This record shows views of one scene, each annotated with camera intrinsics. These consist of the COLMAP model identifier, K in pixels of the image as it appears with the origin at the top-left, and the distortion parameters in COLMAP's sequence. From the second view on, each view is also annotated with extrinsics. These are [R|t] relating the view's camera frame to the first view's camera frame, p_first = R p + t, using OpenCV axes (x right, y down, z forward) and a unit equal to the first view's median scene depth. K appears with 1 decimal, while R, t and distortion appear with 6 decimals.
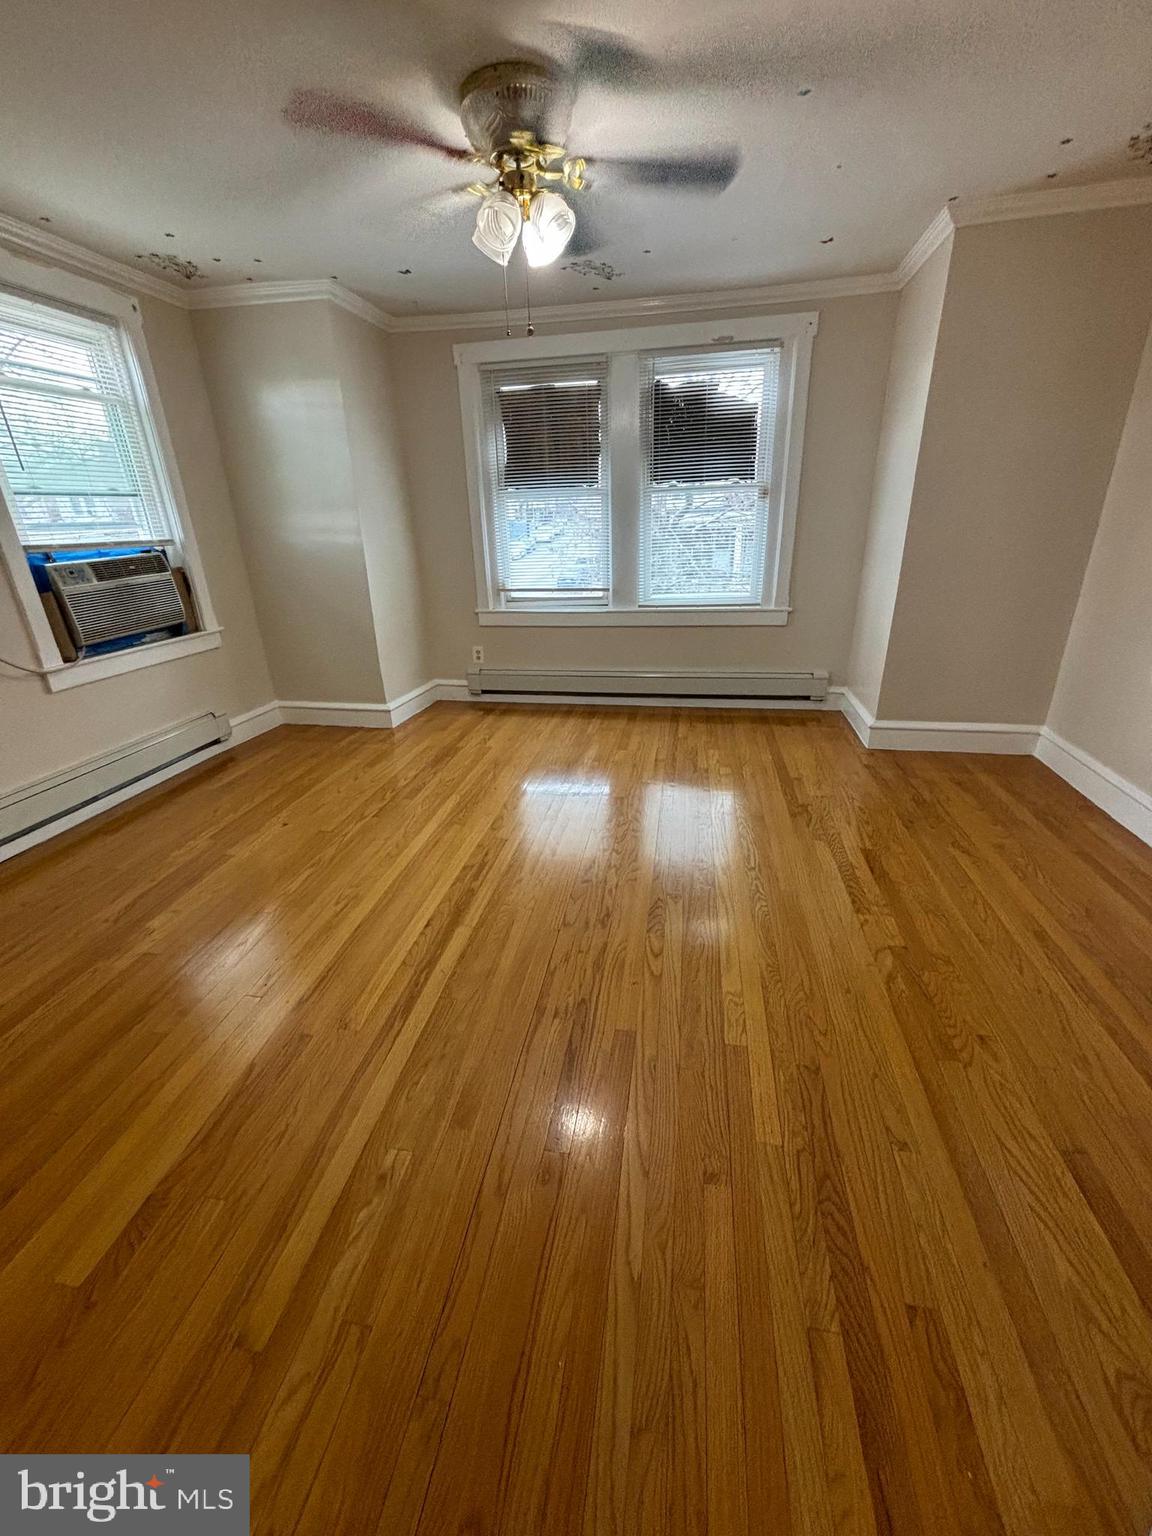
lens RADIAL K [[615.8, 0, 574.7], [0, 615.8, 769.0], [0, 0, 1]] dist [0.001332, -0.000446]
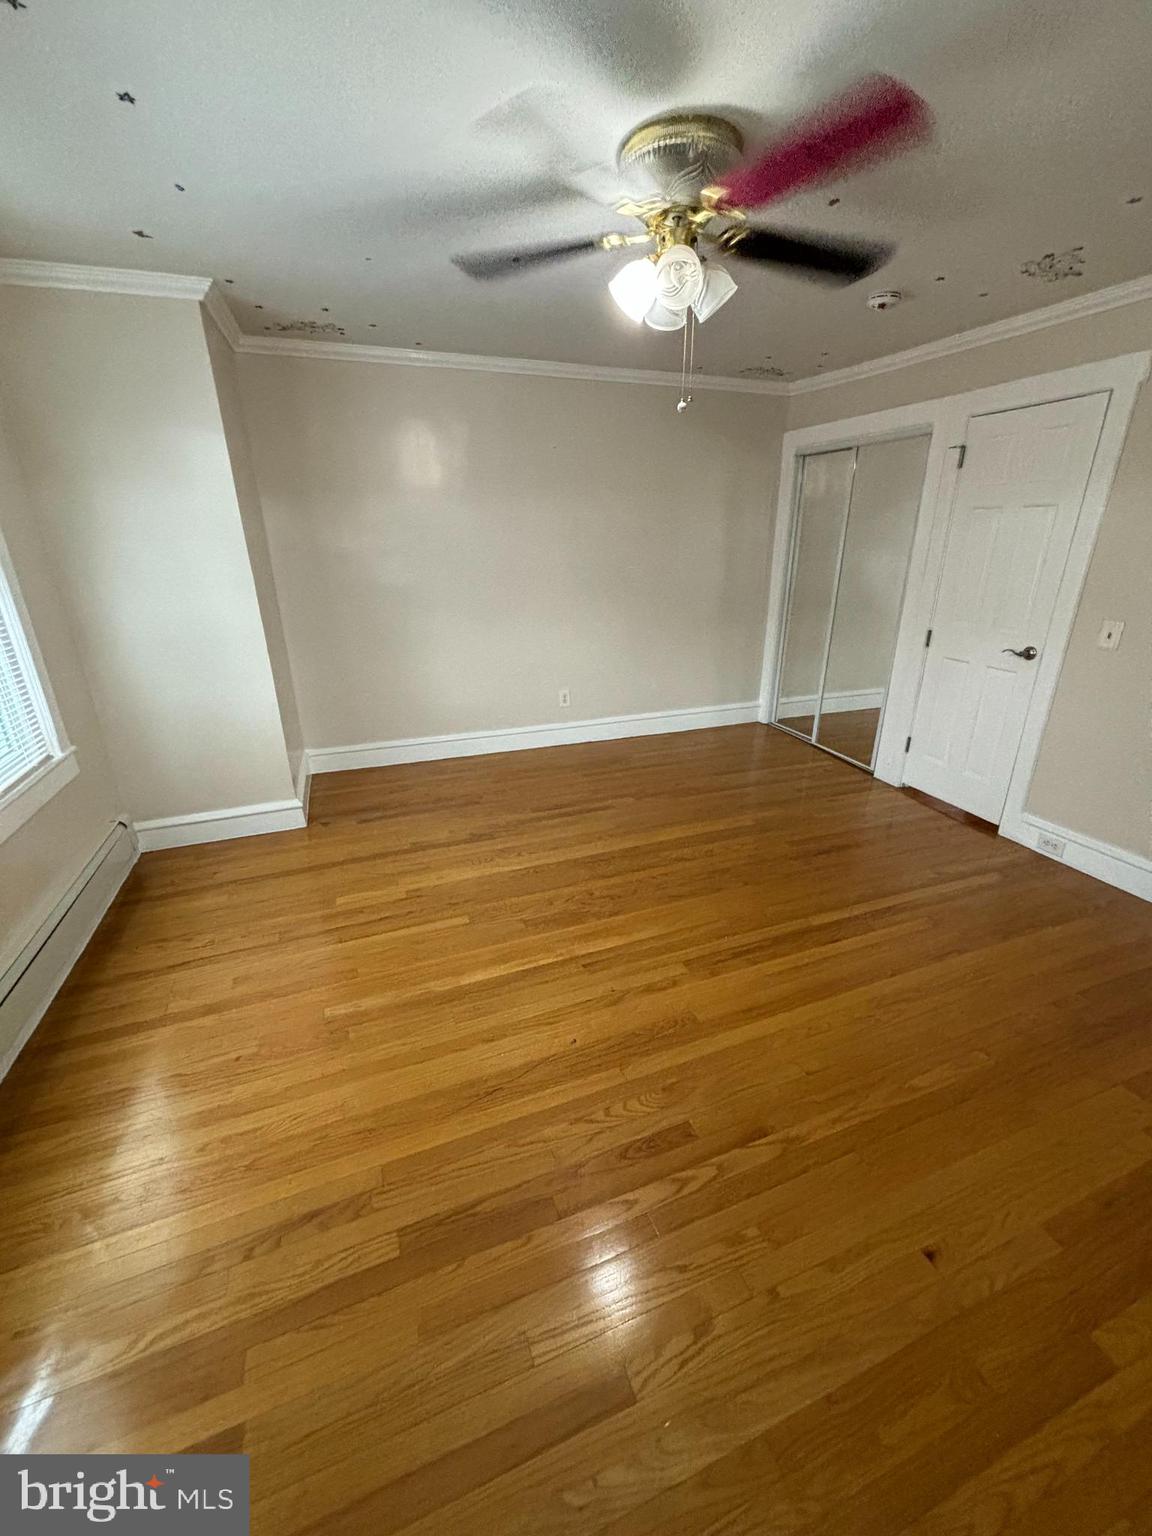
lens RADIAL K [[615.8, 0, 576.5], [0, 615.8, 769.8], [0, 0, 1]] dist [0.001332, -0.000446]
pose [[-0.528494, -0.270183, 0.804795, -0.558571], [0.338591, 0.802253, 0.491677, -0.490492], [-0.778492, 0.532345, -0.332505, 1.077592]]
